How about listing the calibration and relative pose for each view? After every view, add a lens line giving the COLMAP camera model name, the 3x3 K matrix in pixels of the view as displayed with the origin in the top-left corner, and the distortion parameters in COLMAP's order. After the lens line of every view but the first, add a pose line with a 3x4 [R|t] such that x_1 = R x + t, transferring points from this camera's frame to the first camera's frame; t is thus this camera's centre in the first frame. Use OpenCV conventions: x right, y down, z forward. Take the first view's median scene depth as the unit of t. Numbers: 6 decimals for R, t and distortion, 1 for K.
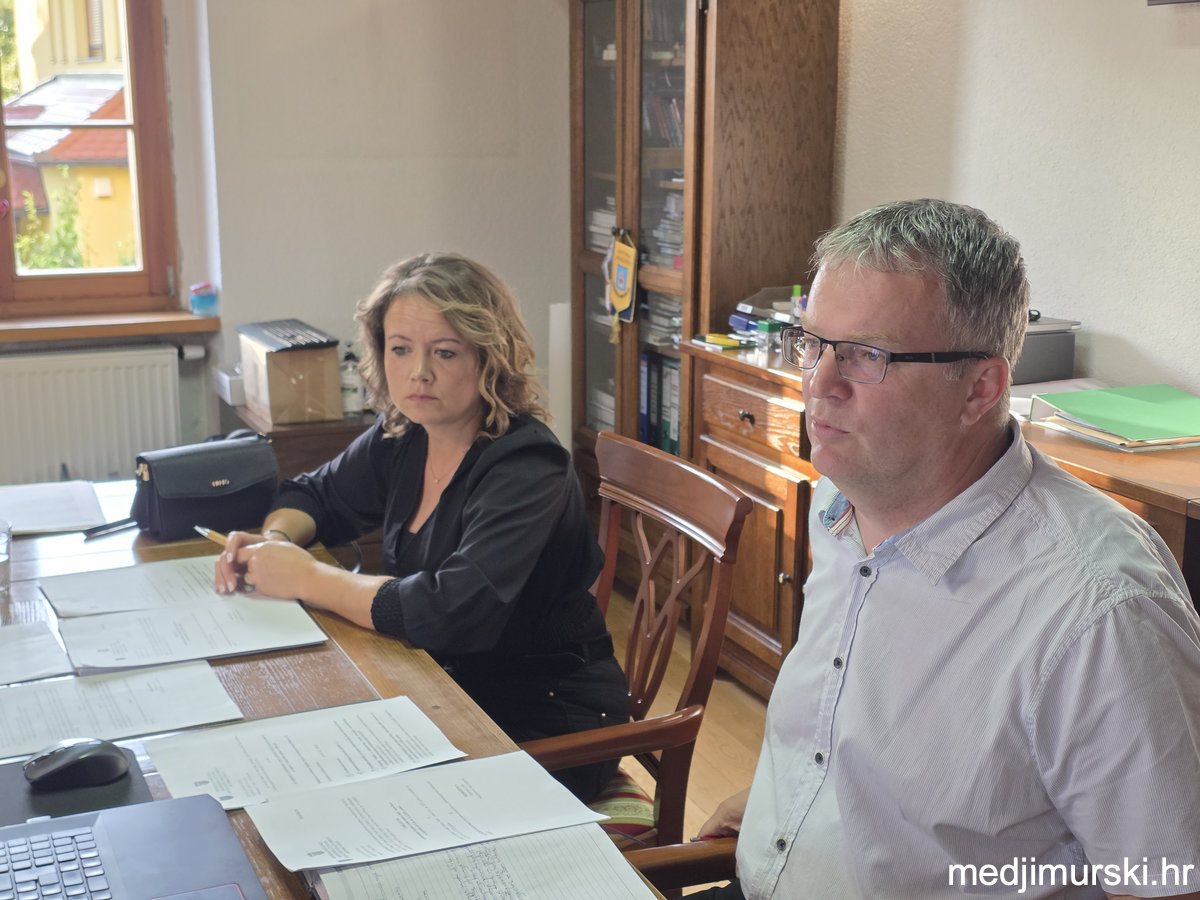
lens RADIAL K [[1631.3, 0, 600.2], [0, 1631.3, 451.2], [0, 0, 1]] dist [0.042553, 0.000000]
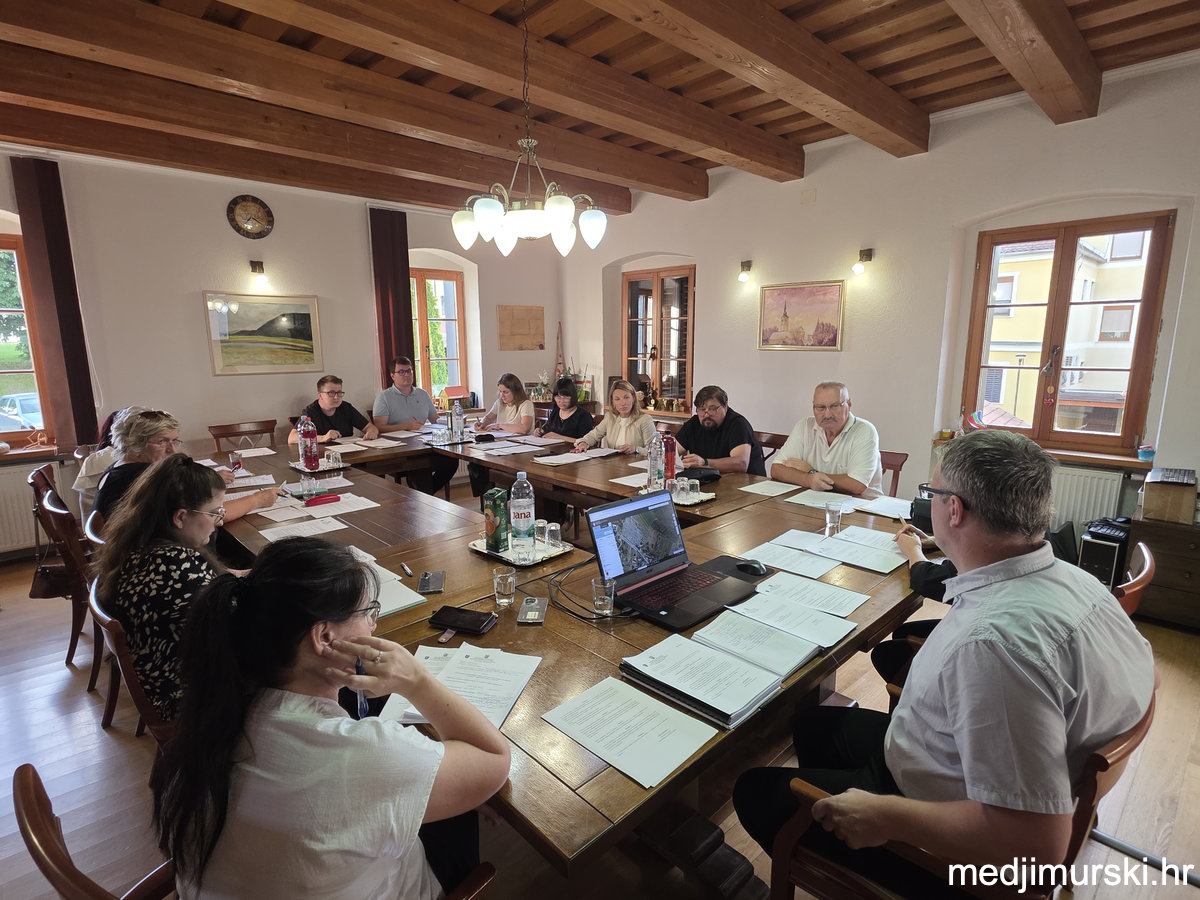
lens RADIAL K [[605.7, 0, 593.1], [0, 605.7, 449.8], [0, 0, 1]] dist [-0.003736, 0.000179]
pose [[0.372454, 0.160501, -0.914066, 0.212672], [-0.200492, 0.975589, 0.089609, -0.028051], [0.906135, 0.149887, 0.395541, 0.071738]]
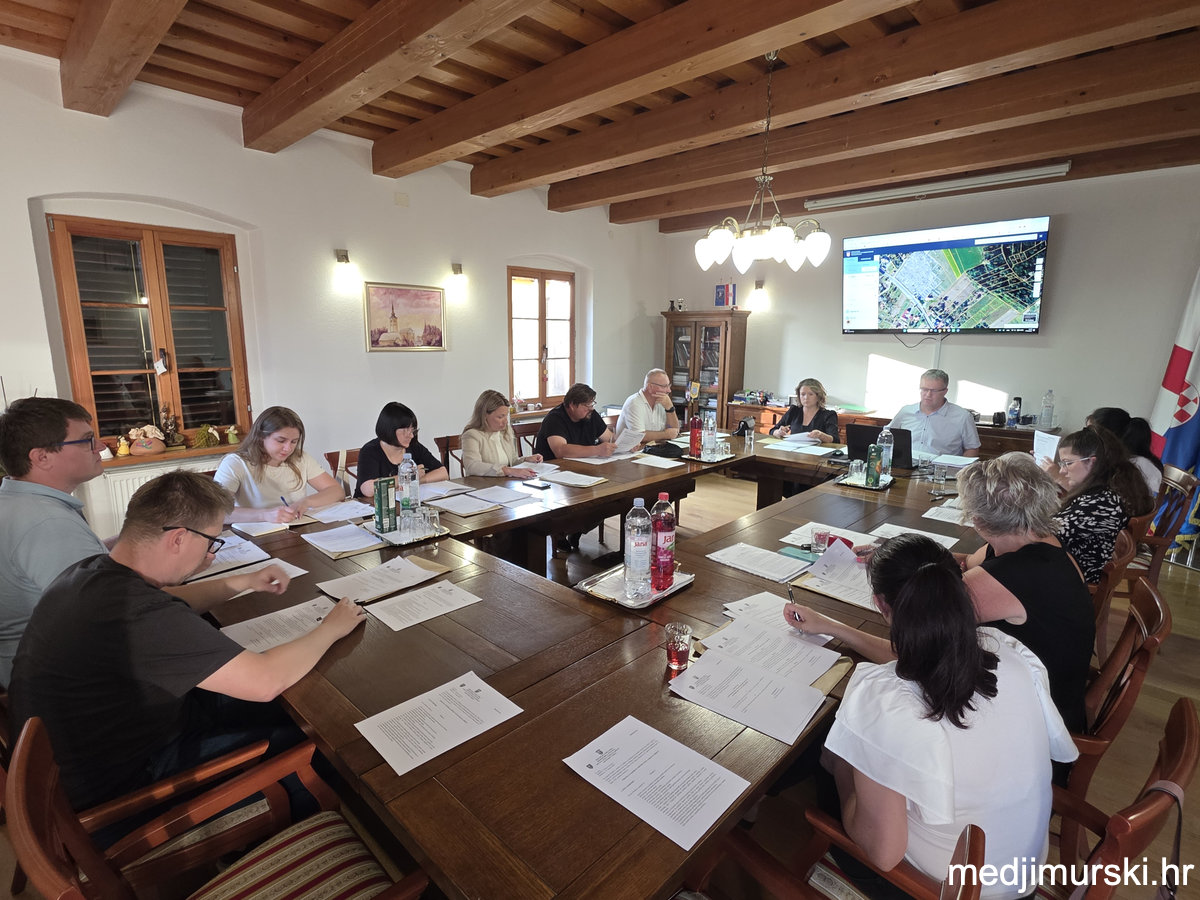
lens RADIAL K [[605.7, 0, 590.5], [0, 605.7, 448.1], [0, 0, 1]] dist [-0.003736, 0.000179]
pose [[0.909159, -0.071917, 0.410192, -0.902035], [0.088747, 0.995809, -0.022112, 0.053990], [-0.406883, 0.056507, 0.911731, -0.339496]]
